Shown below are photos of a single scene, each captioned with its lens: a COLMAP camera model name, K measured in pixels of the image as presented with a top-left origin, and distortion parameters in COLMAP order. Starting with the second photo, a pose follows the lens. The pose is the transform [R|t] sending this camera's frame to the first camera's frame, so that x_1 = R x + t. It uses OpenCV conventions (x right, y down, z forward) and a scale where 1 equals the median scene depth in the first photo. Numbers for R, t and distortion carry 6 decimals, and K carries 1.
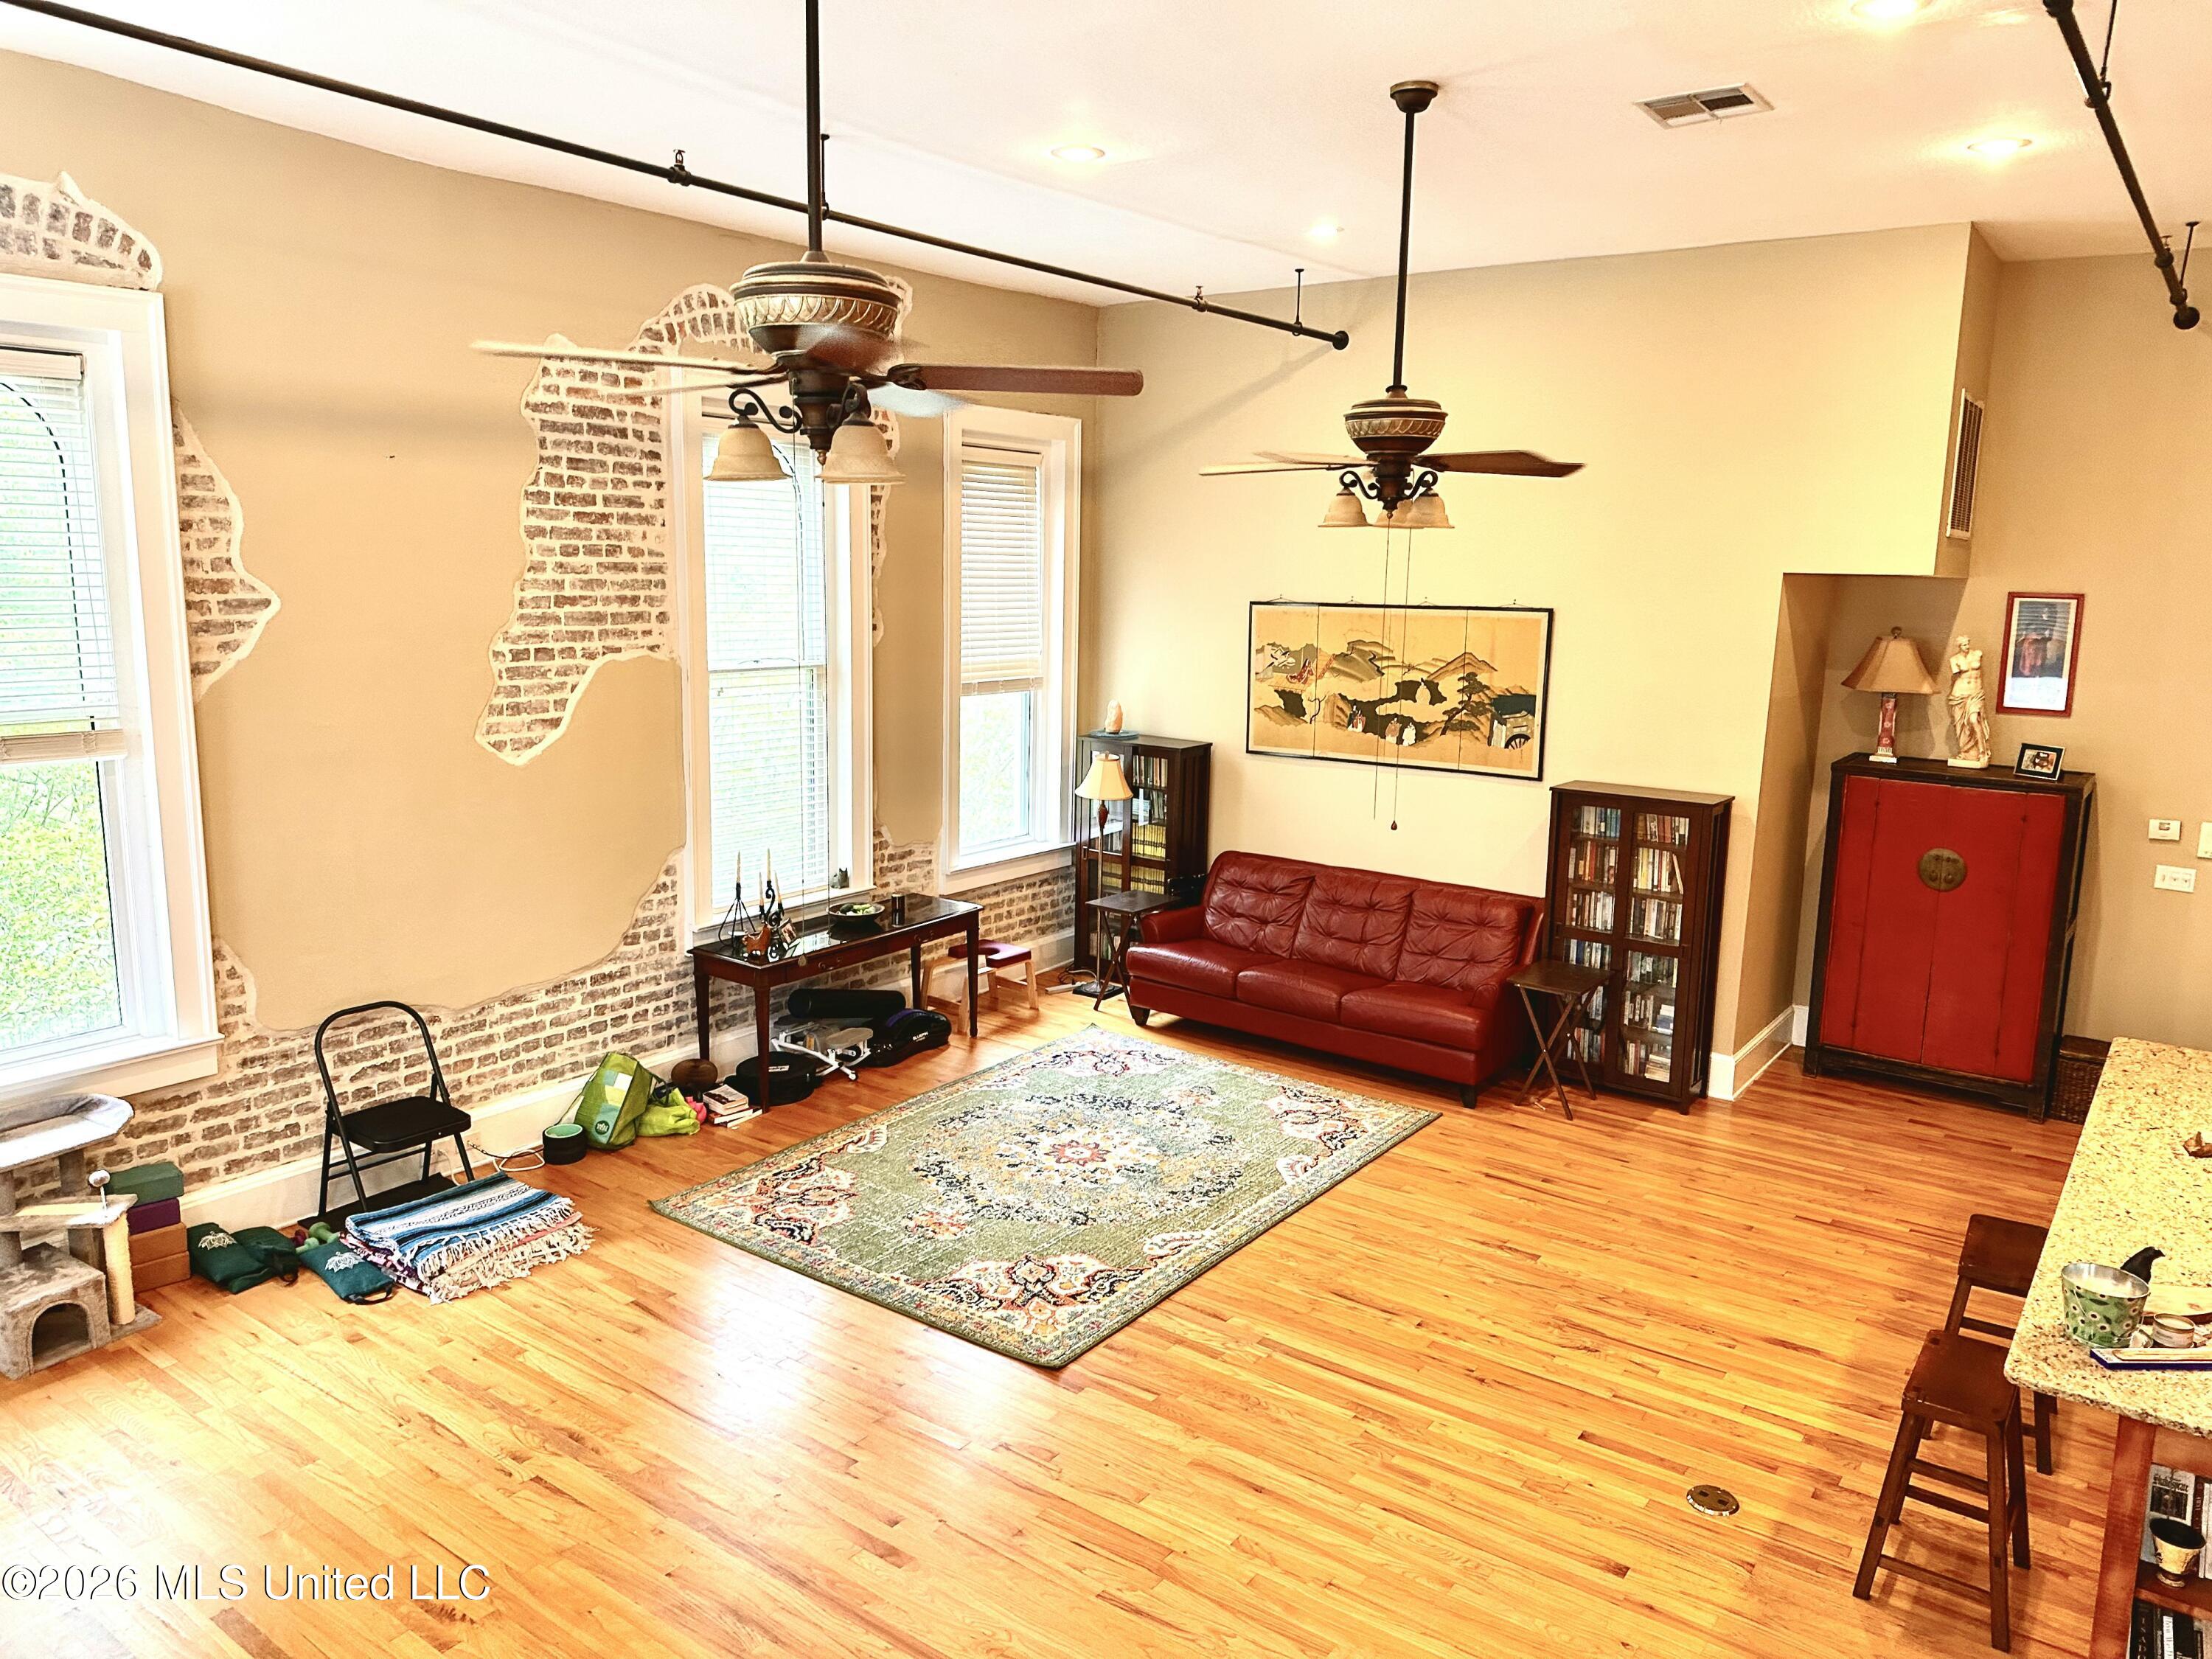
lens RADIAL K [[1541.7, 0, 1116.1], [0, 1541.7, 816.7], [0, 0, 1]] dist [0.055863, -0.071101]
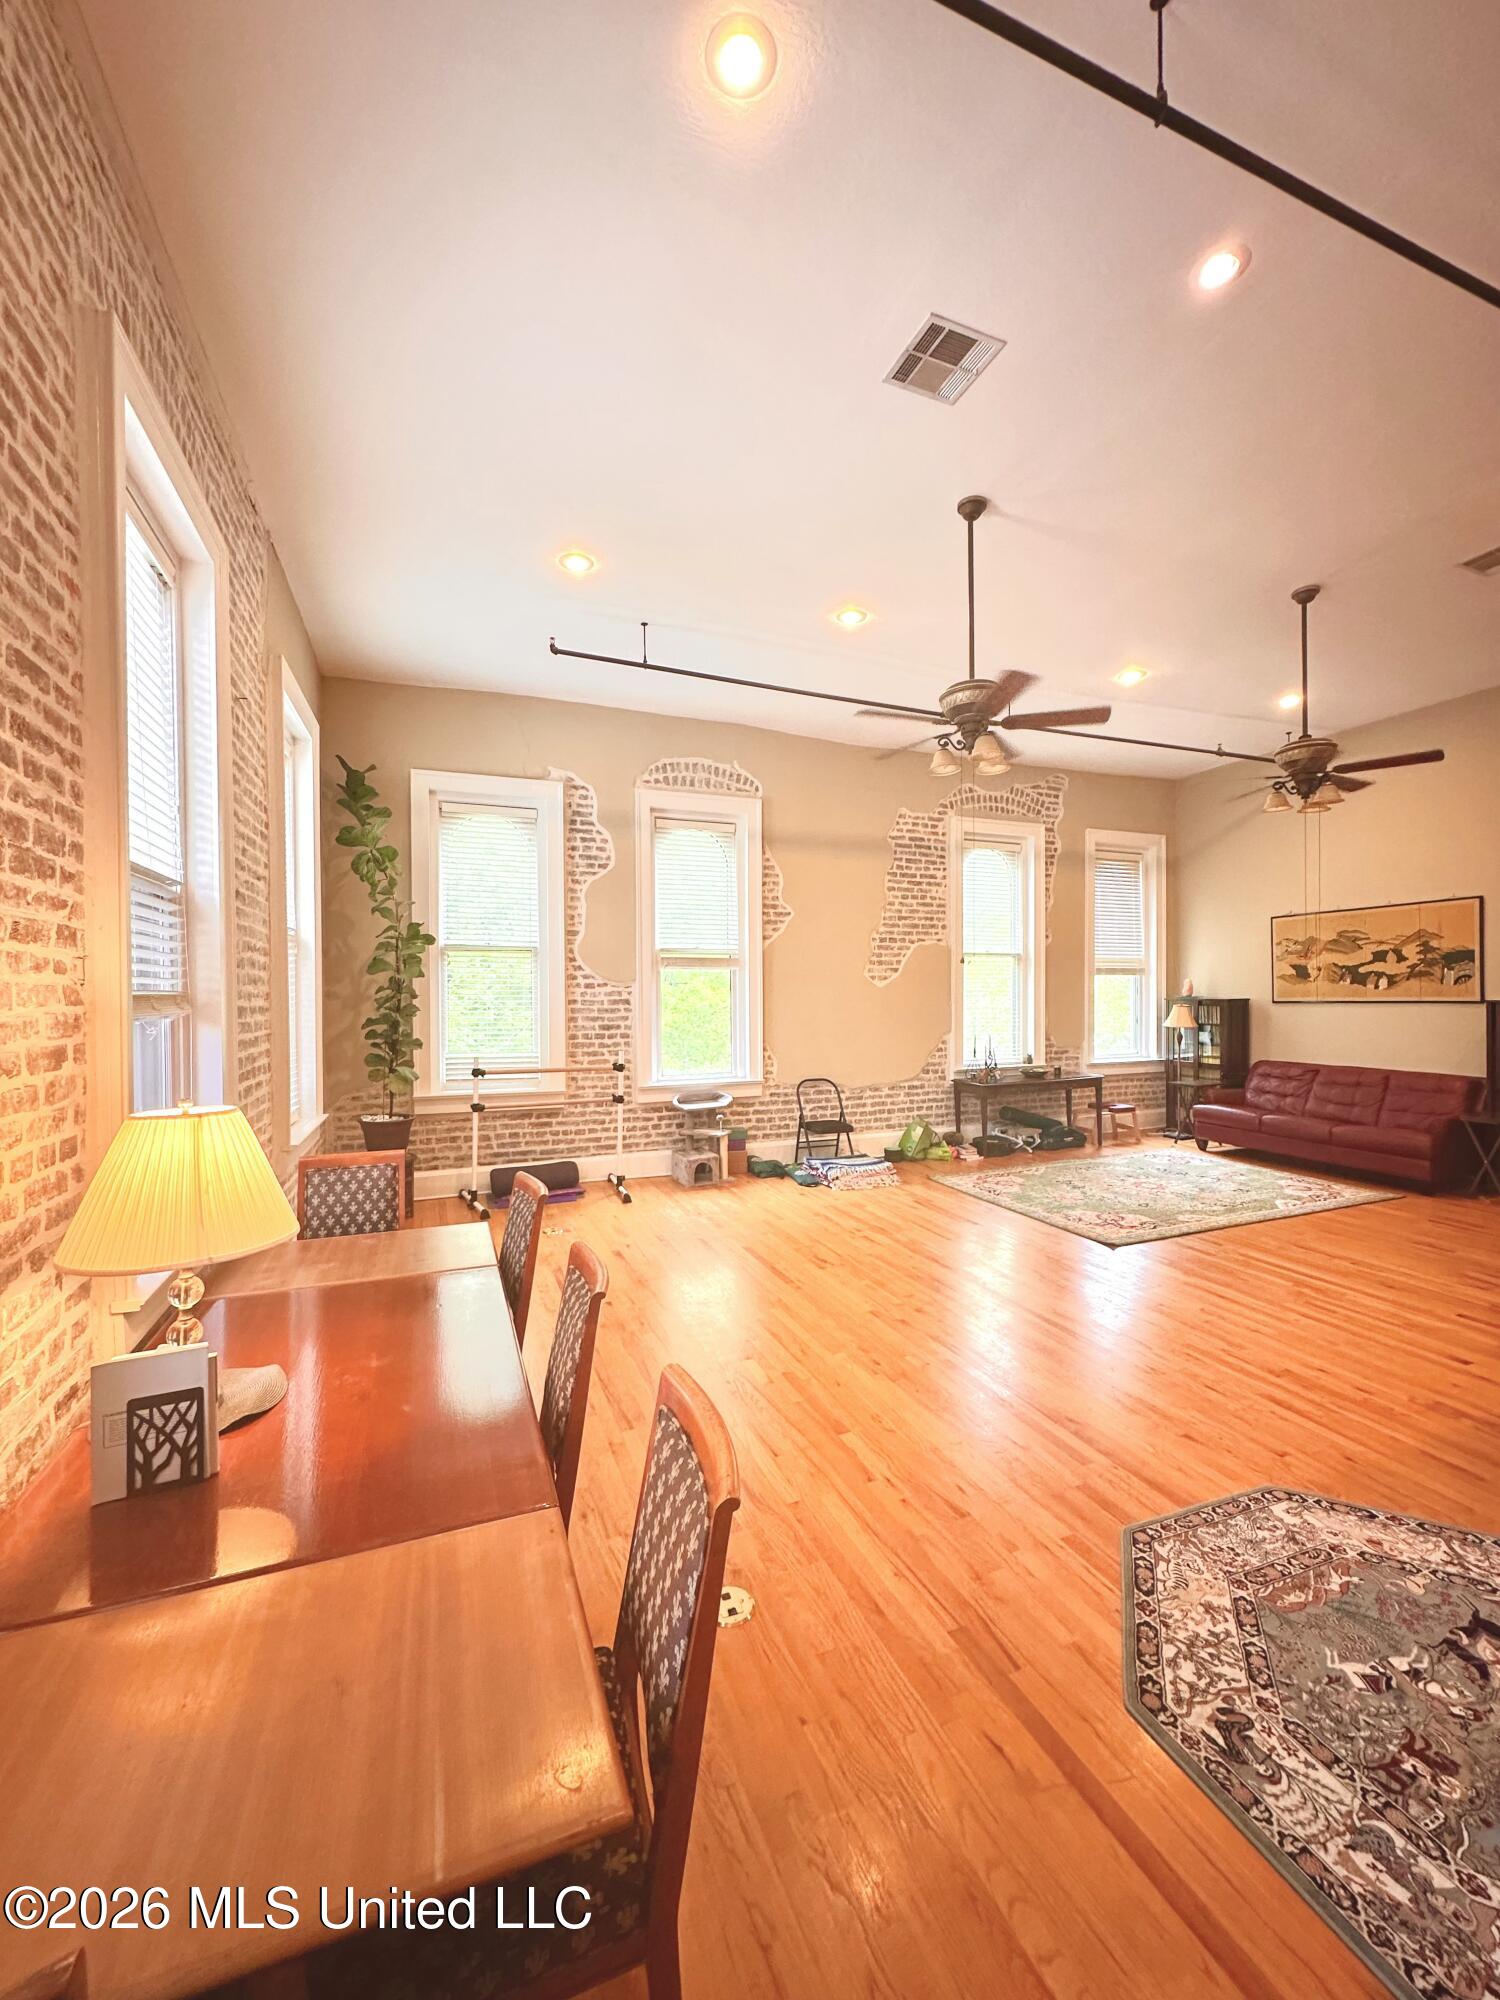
lens RADIAL K [[794.5, 0, 750.9], [0, 794.5, 1000.0], [0, 0, 1]] dist [-0.003174, 0.001122]
pose [[0.846696, -0.021511, -0.531642, 0.084078], [-0.064807, 0.987574, -0.143170, 0.167818], [0.528116, 0.155676, 0.834781, -0.096399]]
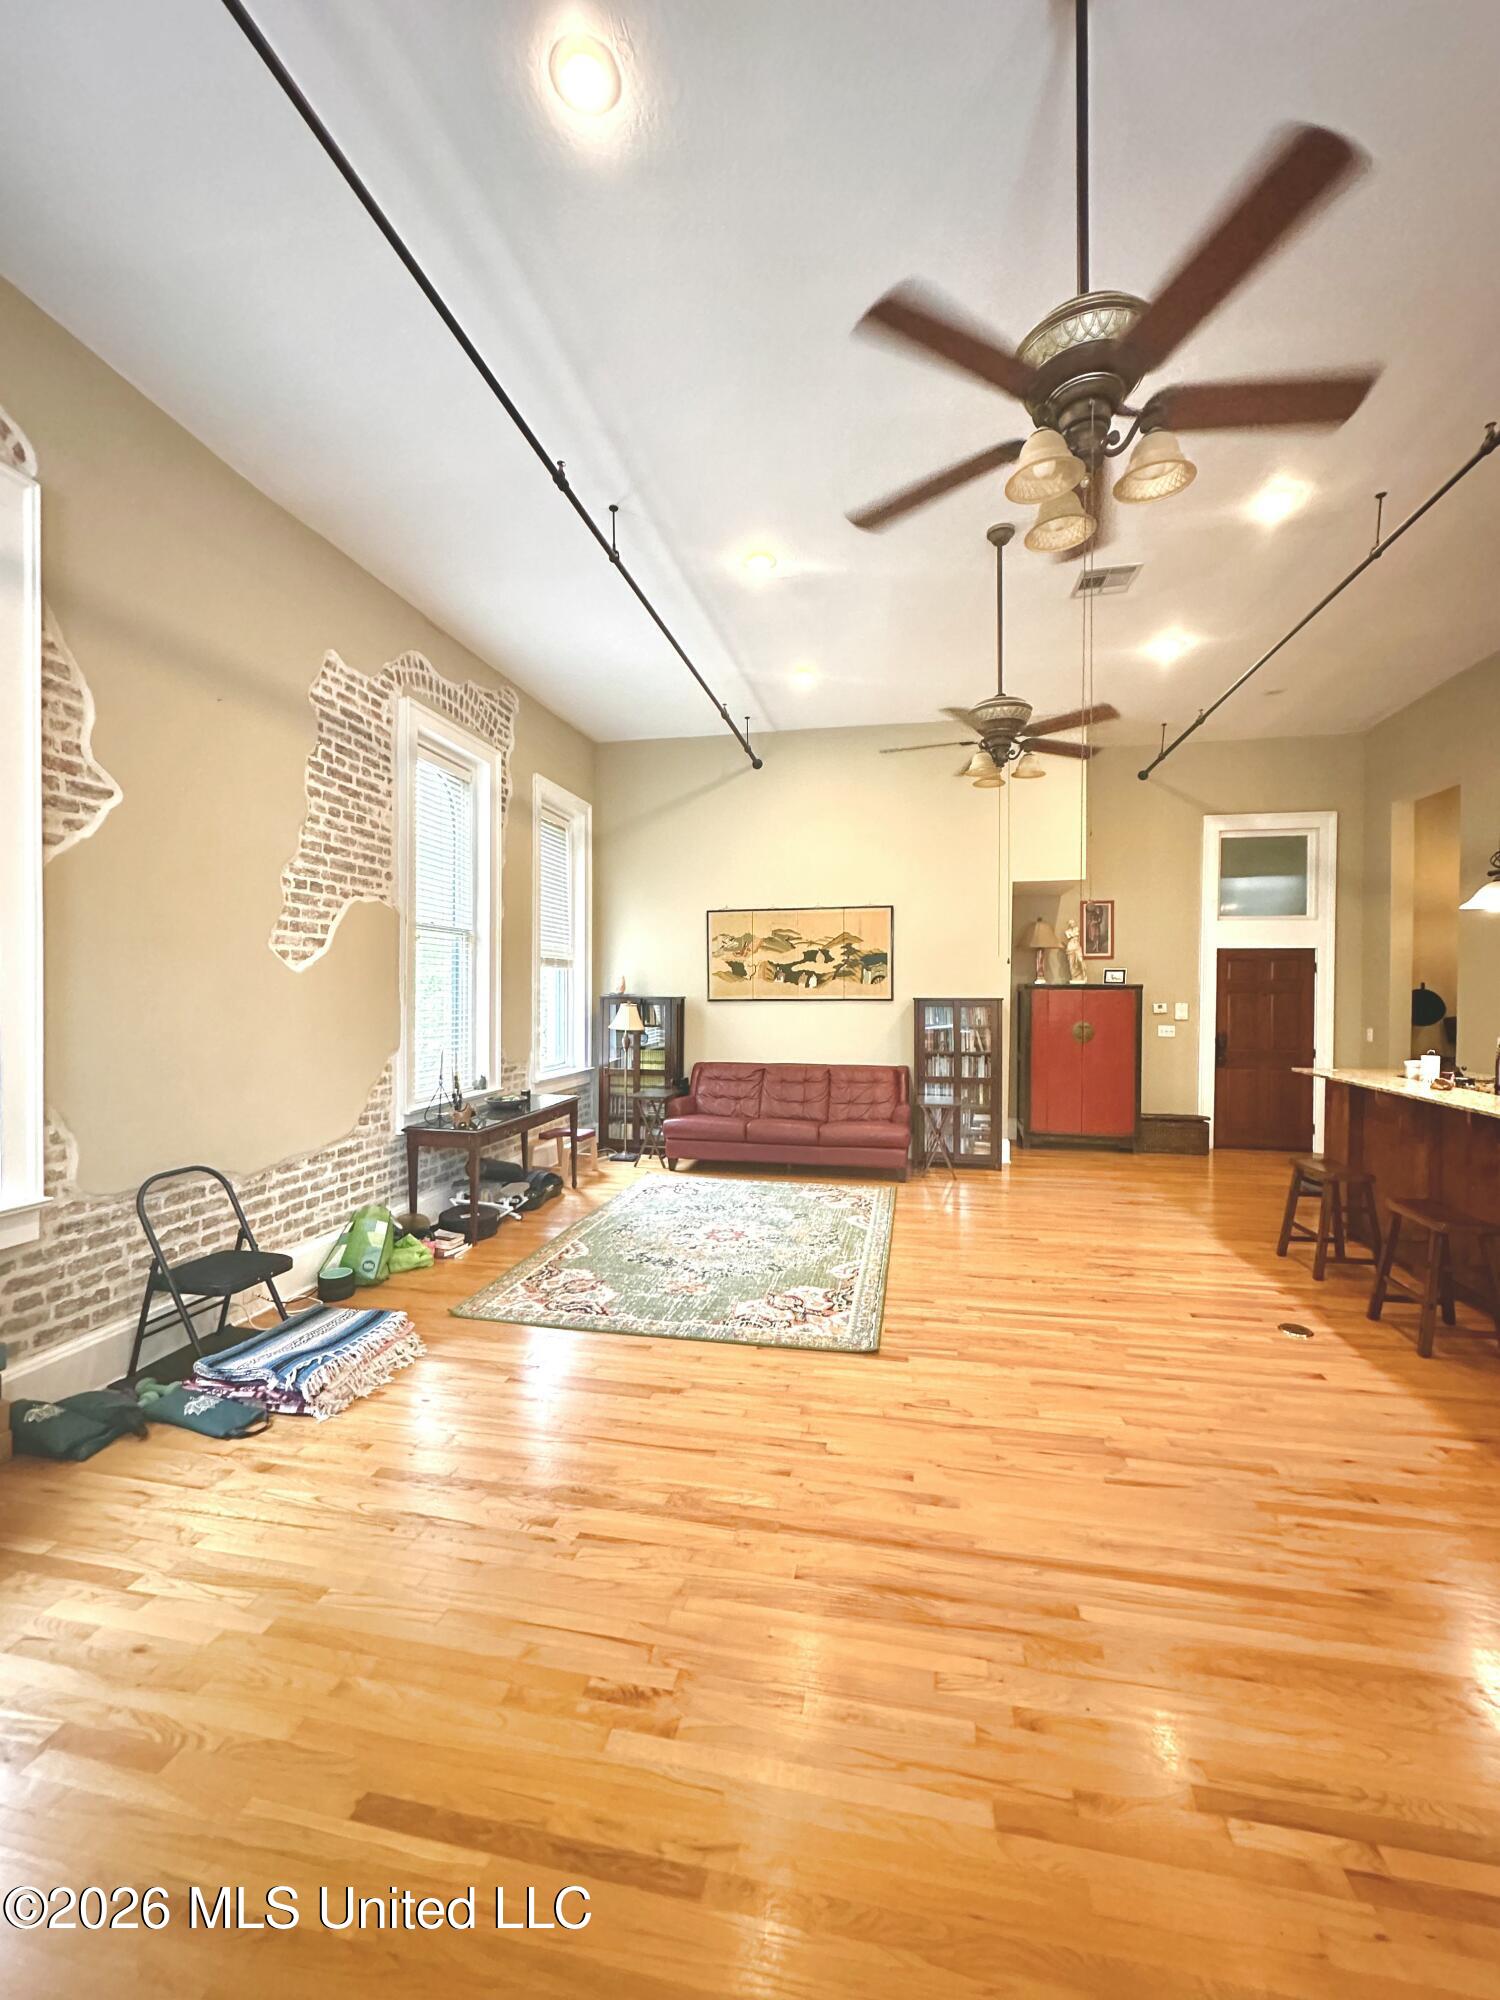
lens RADIAL K [[794.5, 0, 753.1], [0, 794.5, 1000.2], [0, 0, 1]] dist [-0.003174, 0.001122]
pose [[0.906976, -0.022940, 0.420558, -0.316746], [0.086211, 0.987486, -0.132059, 0.102168], [-0.412266, 0.156031, 0.897603, 0.282437]]
